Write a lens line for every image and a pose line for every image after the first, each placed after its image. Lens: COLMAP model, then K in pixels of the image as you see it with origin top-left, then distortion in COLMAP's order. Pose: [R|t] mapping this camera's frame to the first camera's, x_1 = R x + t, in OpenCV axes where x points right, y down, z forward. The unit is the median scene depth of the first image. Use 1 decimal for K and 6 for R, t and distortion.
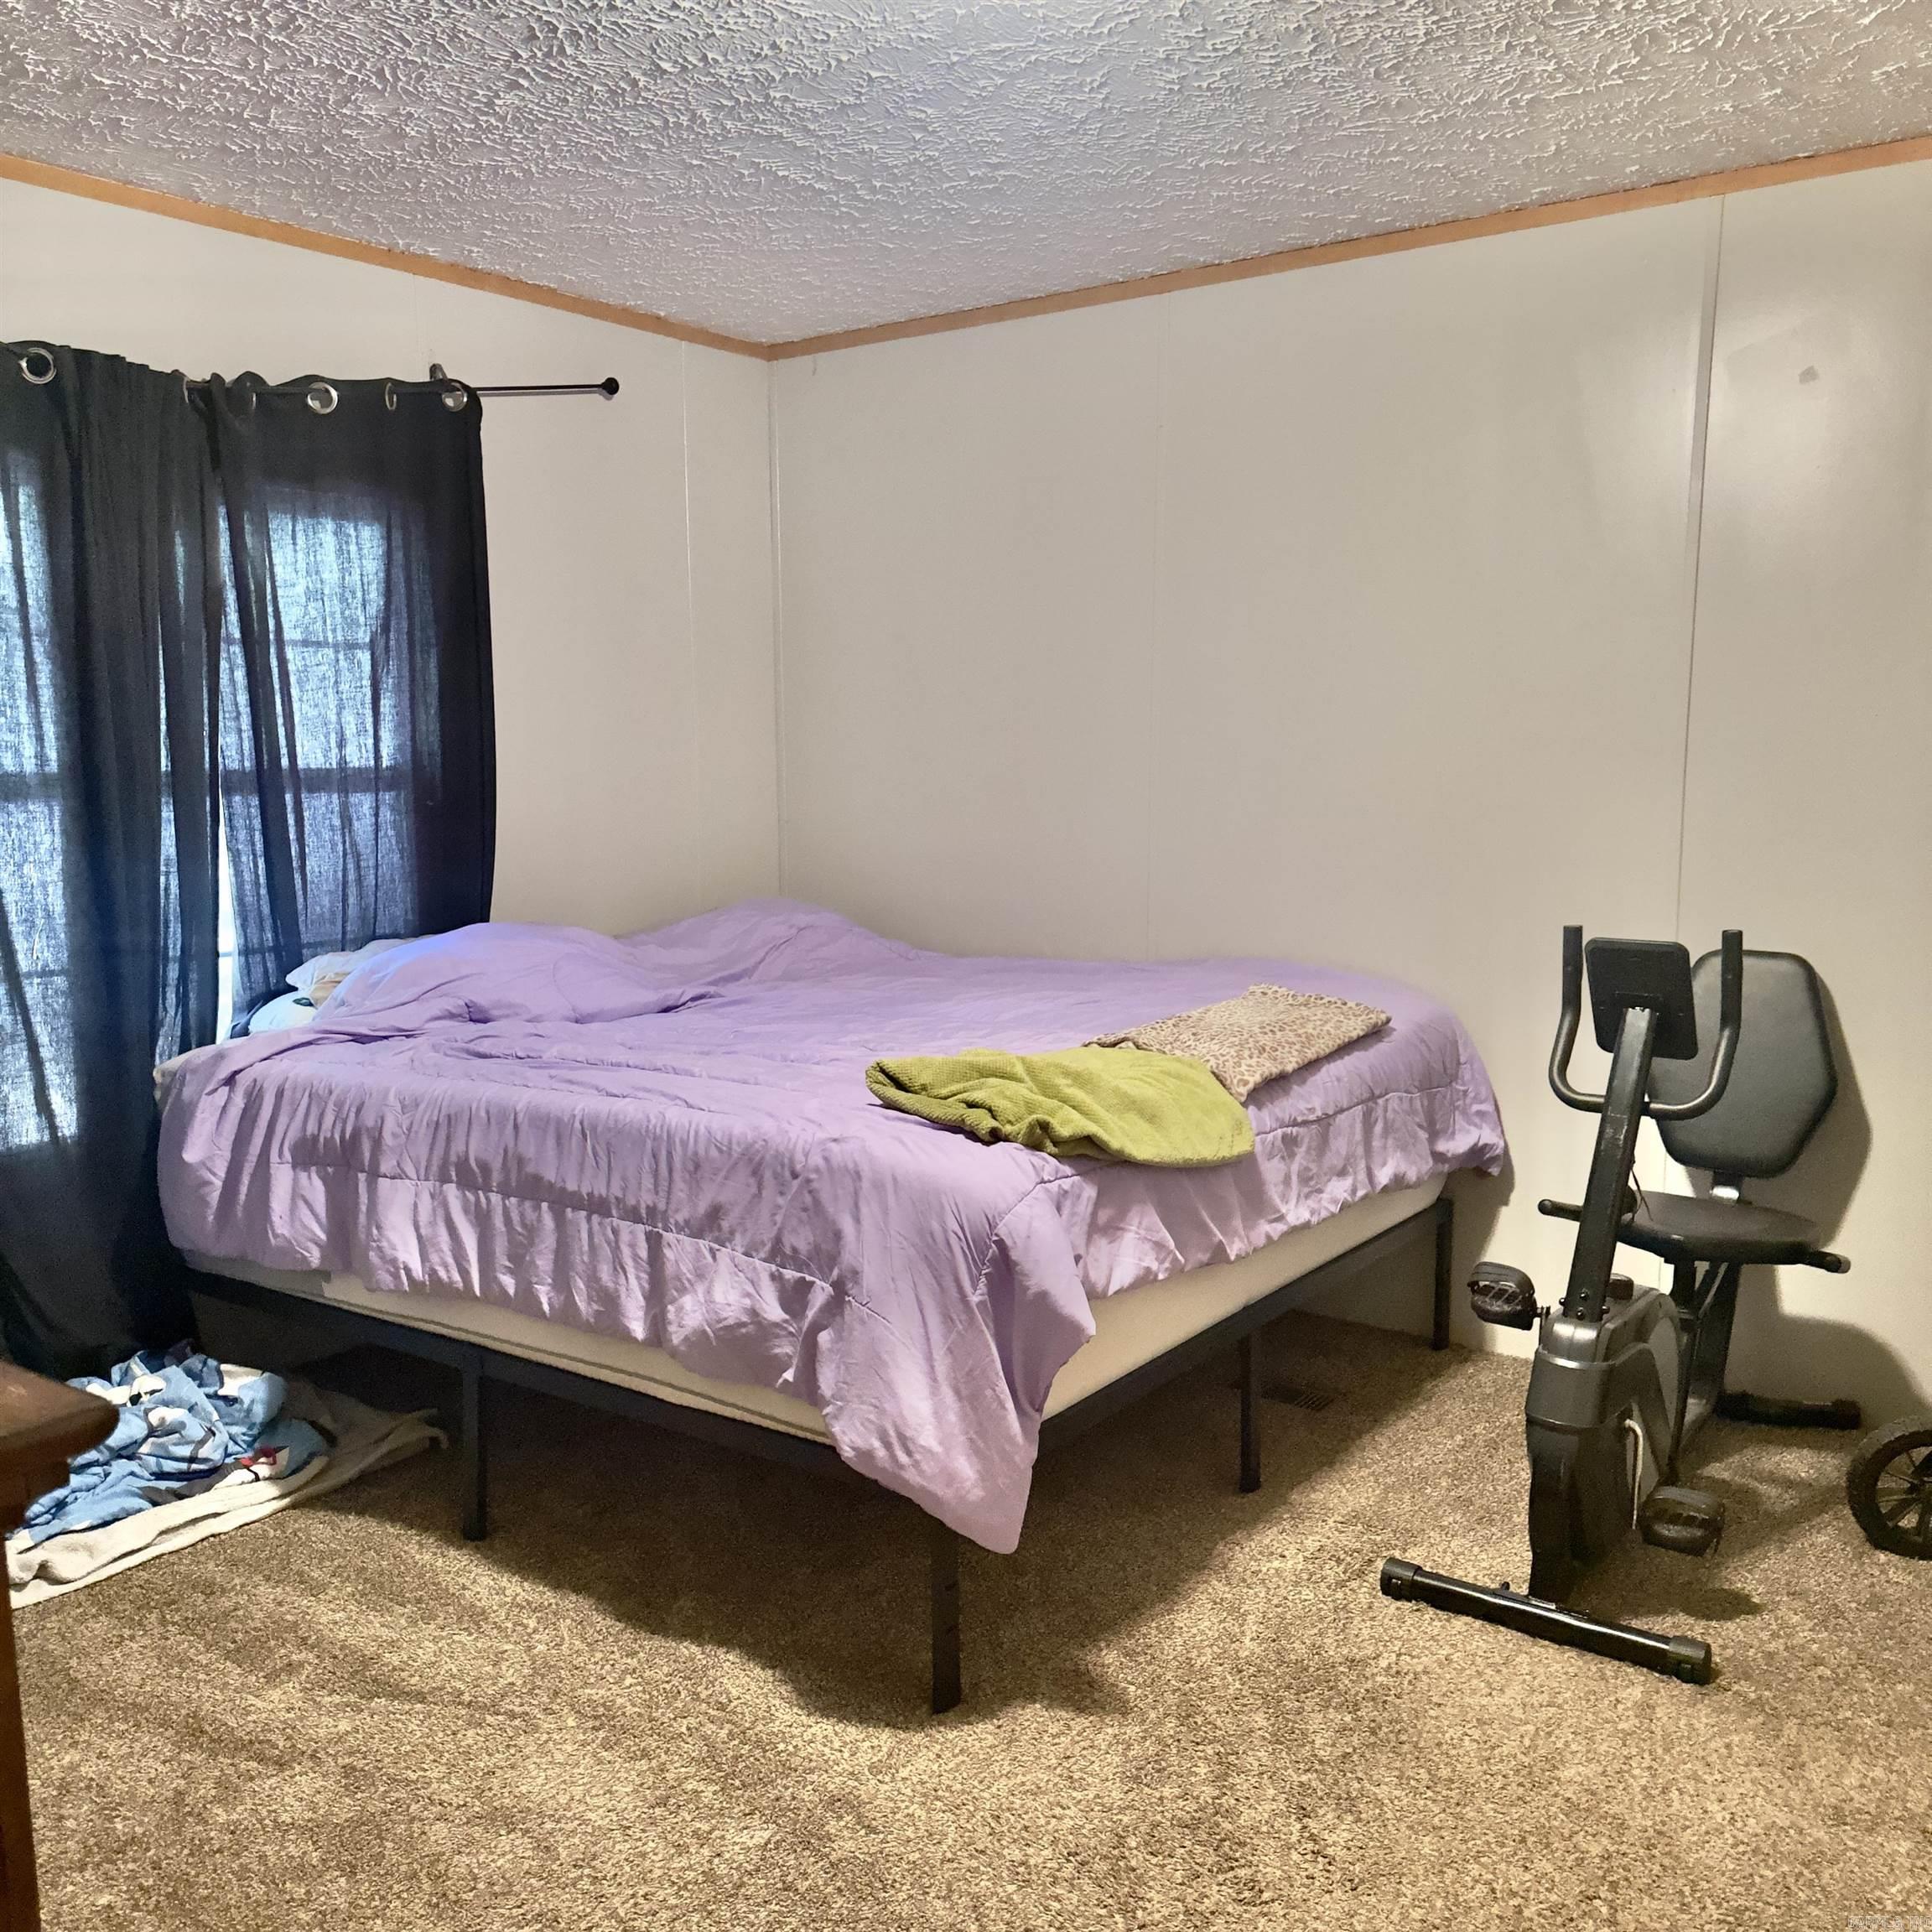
lens RADIAL K [[1828.0, 0, 961.6], [0, 1828.0, 1014.5], [0, 0, 1]] dist [0.107031, -0.117355]
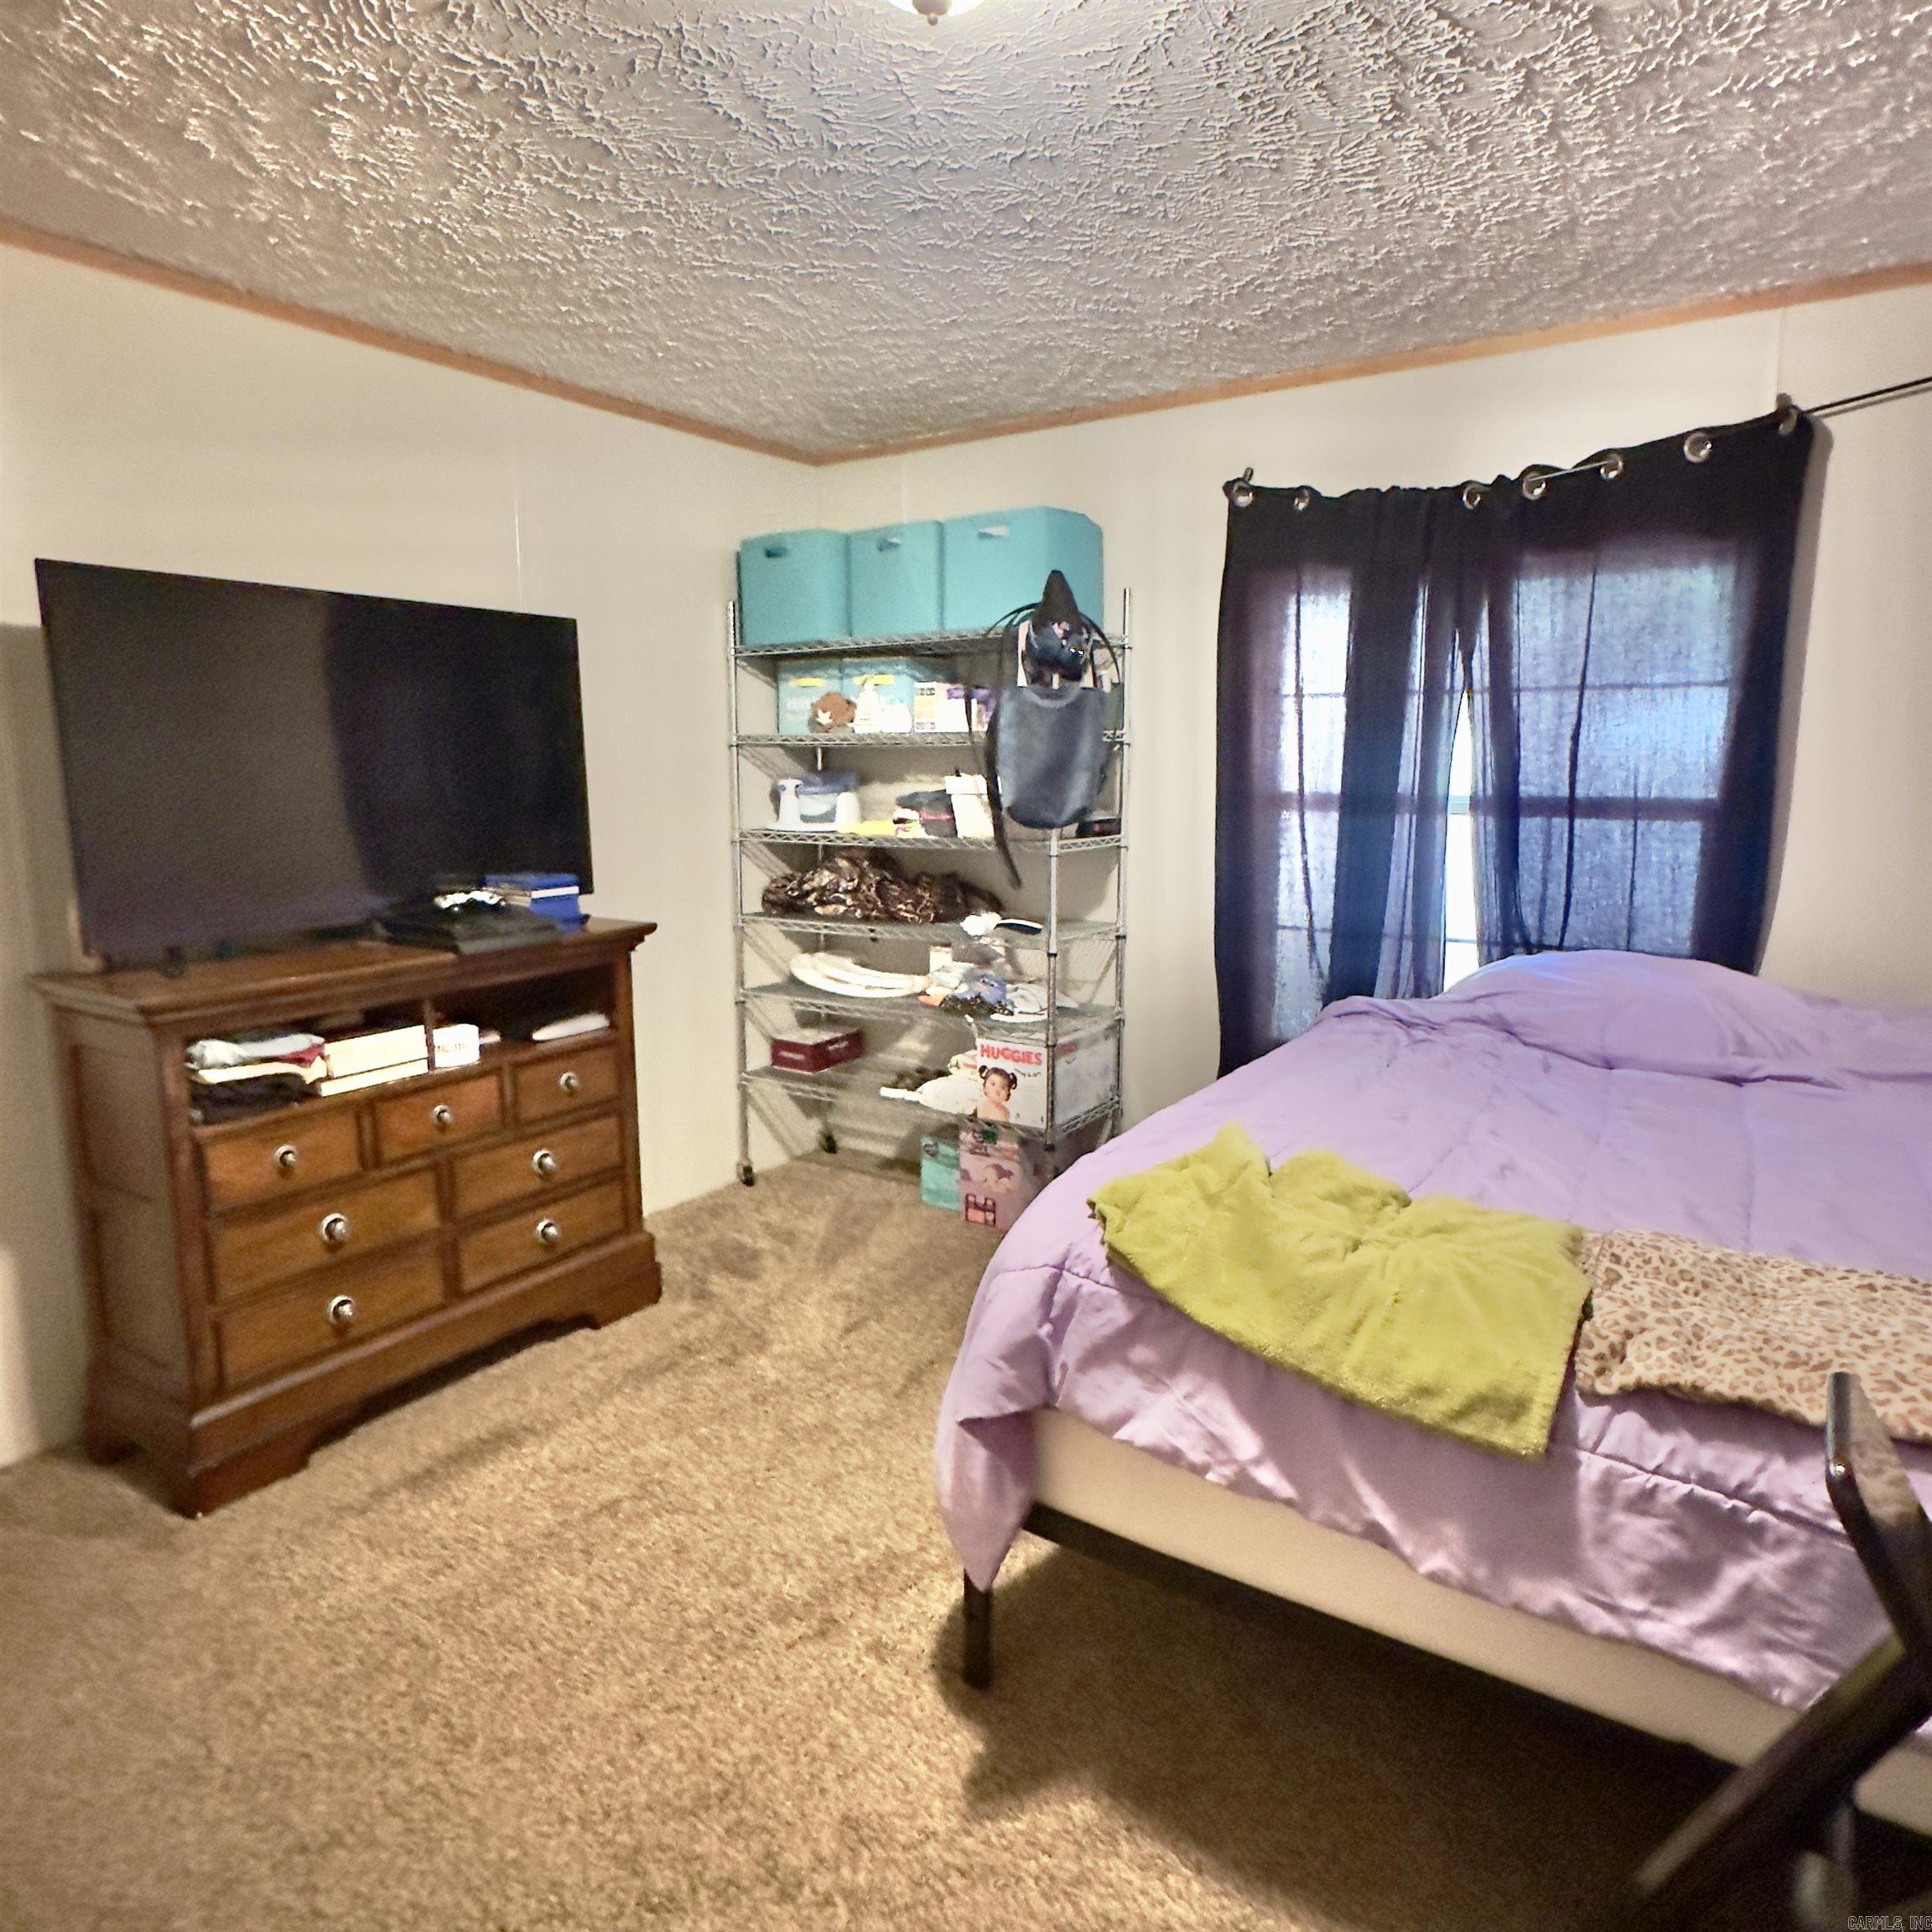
lens RADIAL K [[1276.3, 0, 966.0], [0, 1276.3, 966.0], [0, 0, 1]] dist [-0.002071, -0.000234]
pose [[0.036401, 0.175923, -0.983731, 0.531020], [-0.150476, 0.974124, 0.168637, -0.130308], [0.987943, 0.141889, 0.061931, 0.723538]]
